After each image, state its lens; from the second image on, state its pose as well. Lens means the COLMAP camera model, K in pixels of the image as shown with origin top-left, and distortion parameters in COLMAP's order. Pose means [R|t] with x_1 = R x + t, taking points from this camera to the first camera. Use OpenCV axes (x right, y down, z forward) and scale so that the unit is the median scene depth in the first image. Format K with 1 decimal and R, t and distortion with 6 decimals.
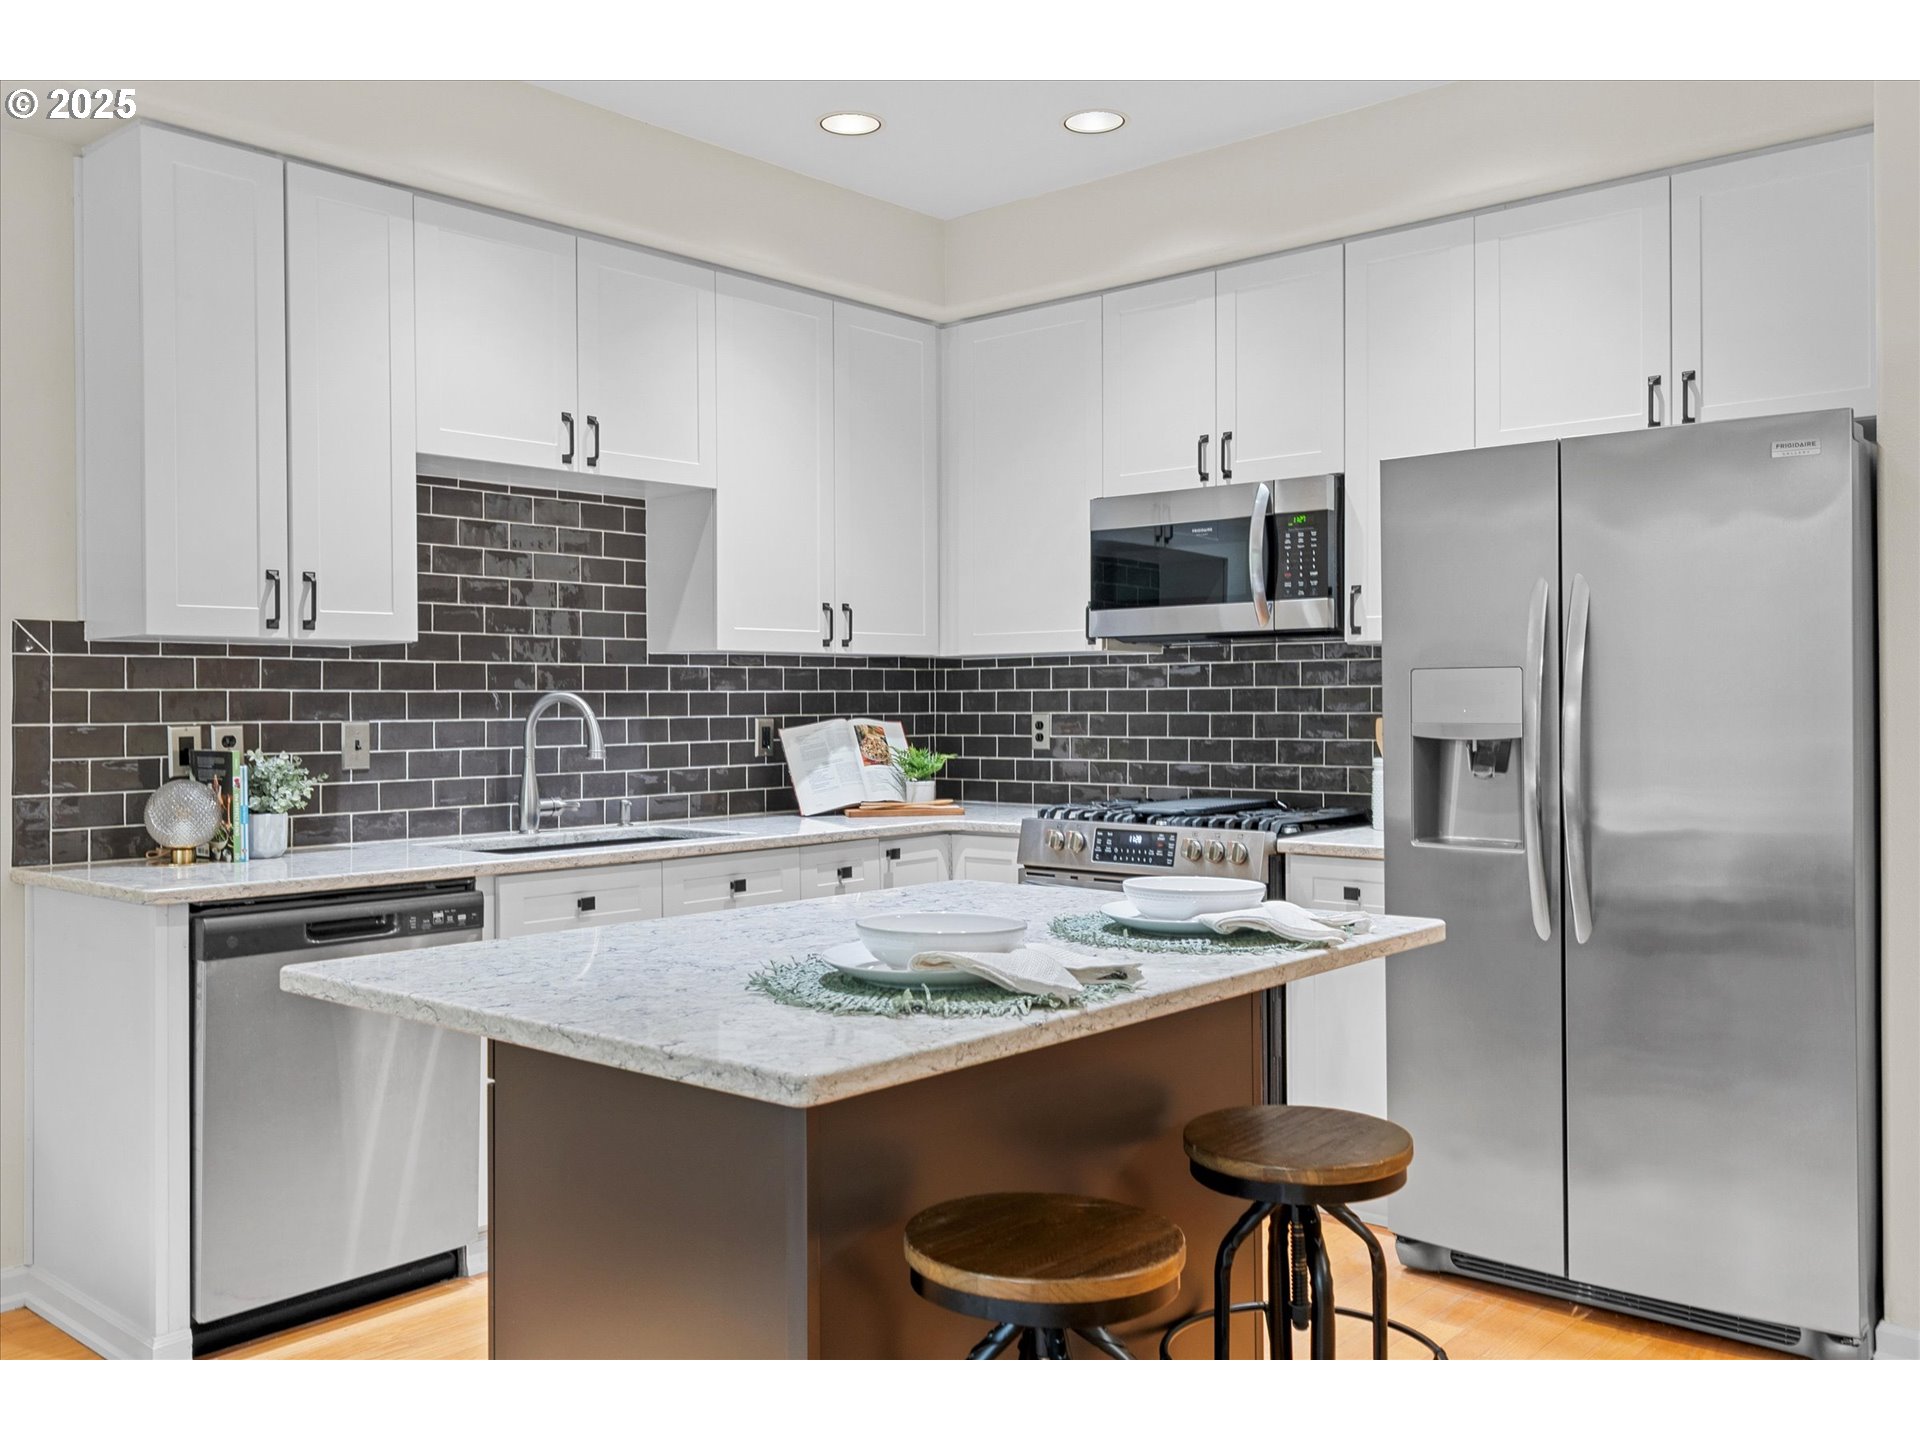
lens RADIAL K [[1637.7, 0, 960.0], [0, 1637.7, 720.0], [0, 0, 1]] dist [0.078371, -0.000283]
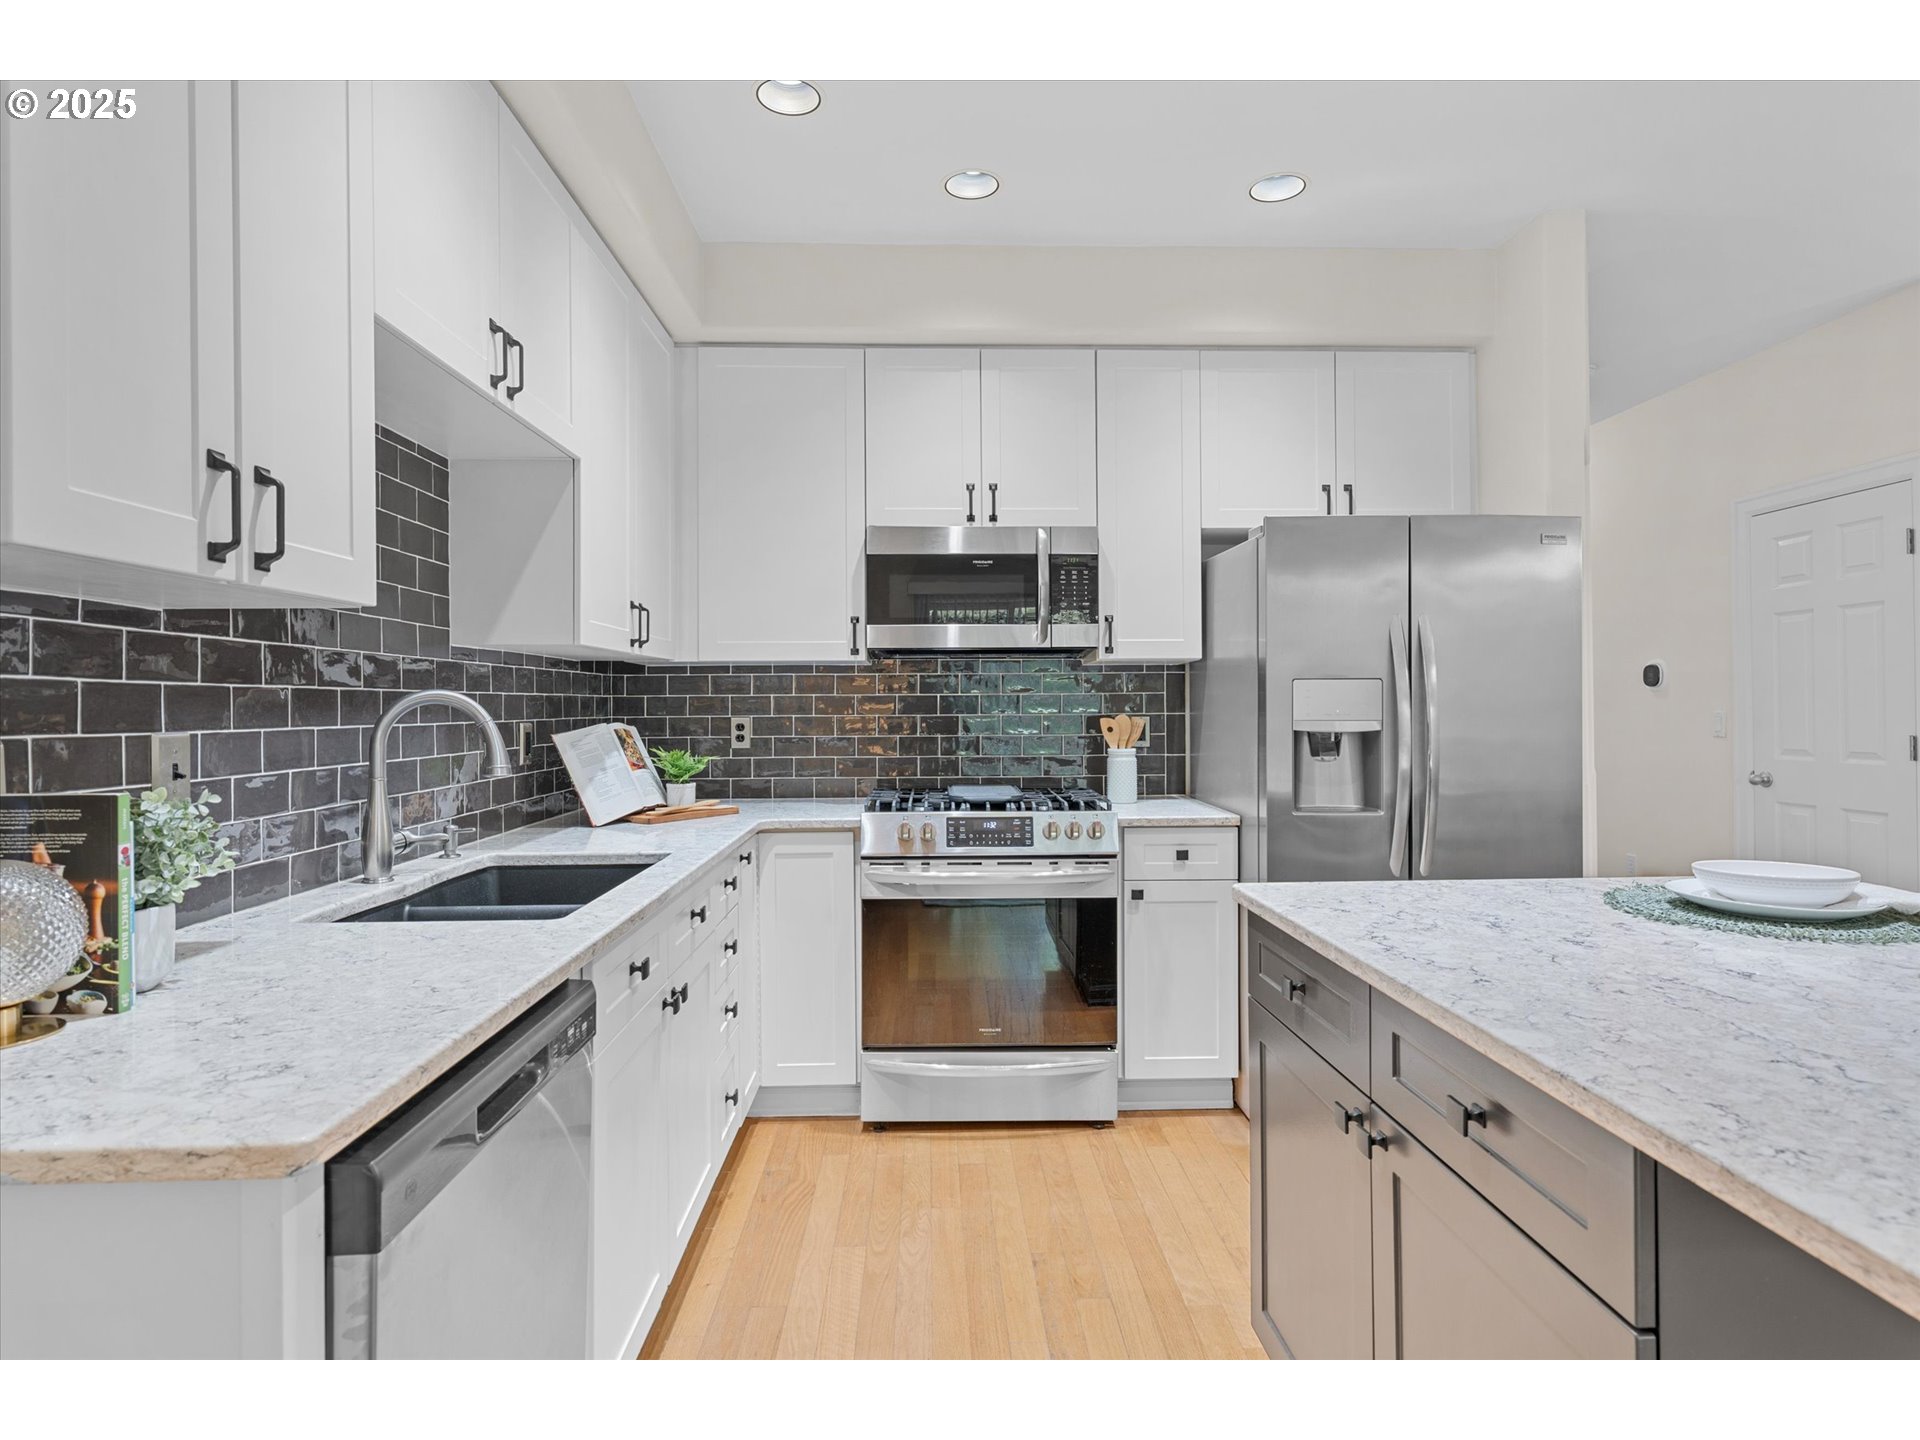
lens RADIAL K [[1011.9, 0, 960.0], [0, 1011.9, 720.0], [0, 0, 1]] dist [0.030310, 0.000131]
pose [[0.735433, -0.007316, 0.677558, -0.362176], [0.008306, 0.999964, 0.001782, -0.001868], [-0.677547, 0.004317, 0.735467, 0.463256]]
